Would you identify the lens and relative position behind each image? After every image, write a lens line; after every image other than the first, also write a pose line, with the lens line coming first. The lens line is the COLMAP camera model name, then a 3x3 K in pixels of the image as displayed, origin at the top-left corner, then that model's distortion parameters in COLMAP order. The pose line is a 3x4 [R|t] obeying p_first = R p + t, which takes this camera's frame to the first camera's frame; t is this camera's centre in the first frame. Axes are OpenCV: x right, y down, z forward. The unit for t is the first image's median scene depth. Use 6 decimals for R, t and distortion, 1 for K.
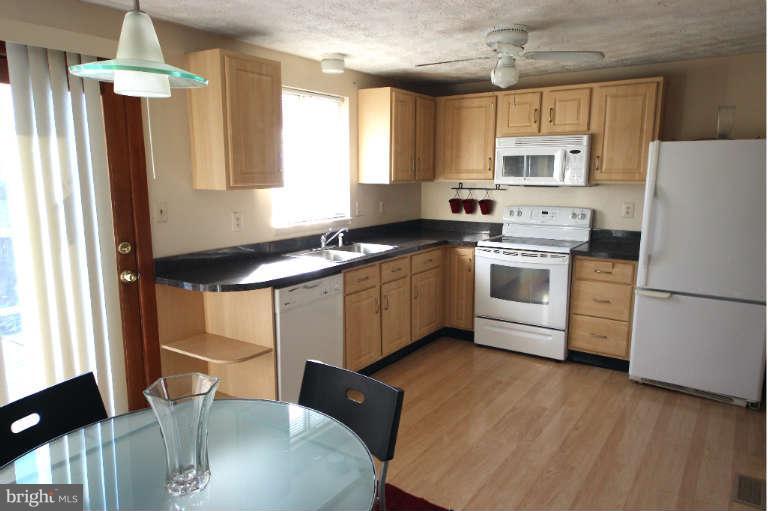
lens RADIAL K [[536.2, 0, 380.9], [0, 536.2, 255.5], [0, 0, 1]] dist [0.056483, -0.003815]
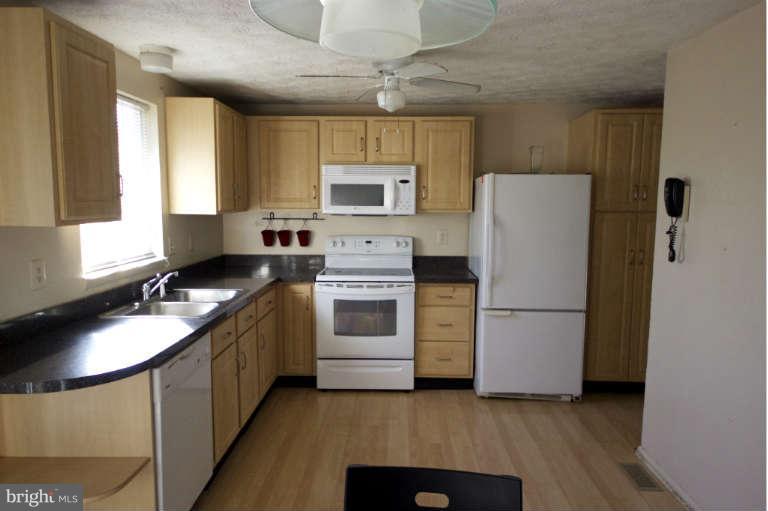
lens RADIAL K [[536.2, 0, 380.9], [0, 536.2, 255.5], [0, 0, 1]] dist [0.056483, -0.003815]
pose [[0.841760, -0.053114, 0.537233, -0.233969], [0.082177, 0.996158, -0.030272, -0.026509], [-0.533561, 0.069630, 0.842890, 0.184974]]
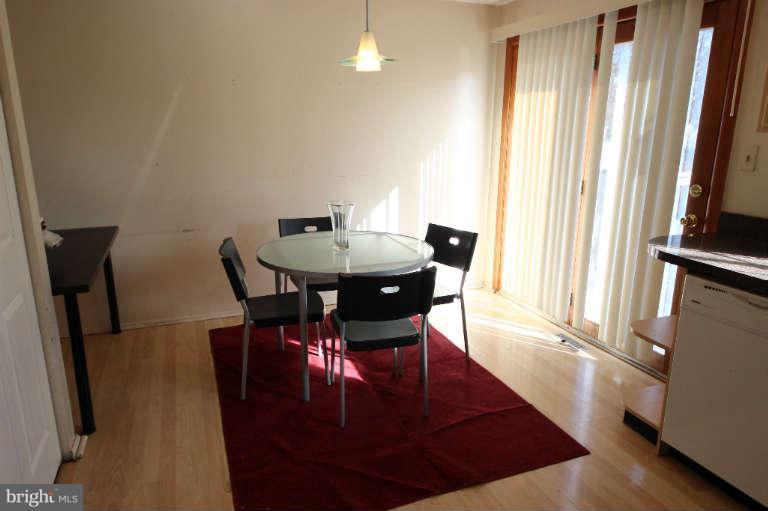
lens RADIAL K [[536.2, 0, 380.9], [0, 536.2, 255.5], [0, 0, 1]] dist [0.056483, -0.003815]
pose [[-0.577575, 0.200588, -0.791310, 0.441909], [-0.134256, 0.932802, 0.334448, -0.109748], [0.805222, 0.299407, -0.511833, 0.766456]]
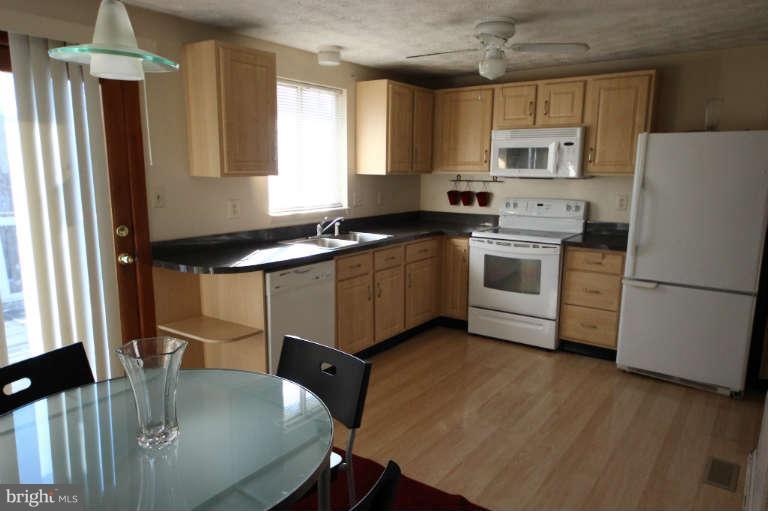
lens RADIAL K [[536.2, 0, 380.9], [0, 536.2, 255.5], [0, 0, 1]] dist [0.056483, -0.003815]
pose [[0.999560, 0.011850, -0.027183, 0.038660], [-0.011678, 0.999911, 0.006446, 0.014562], [0.027257, -0.006125, 0.999610, -0.022731]]
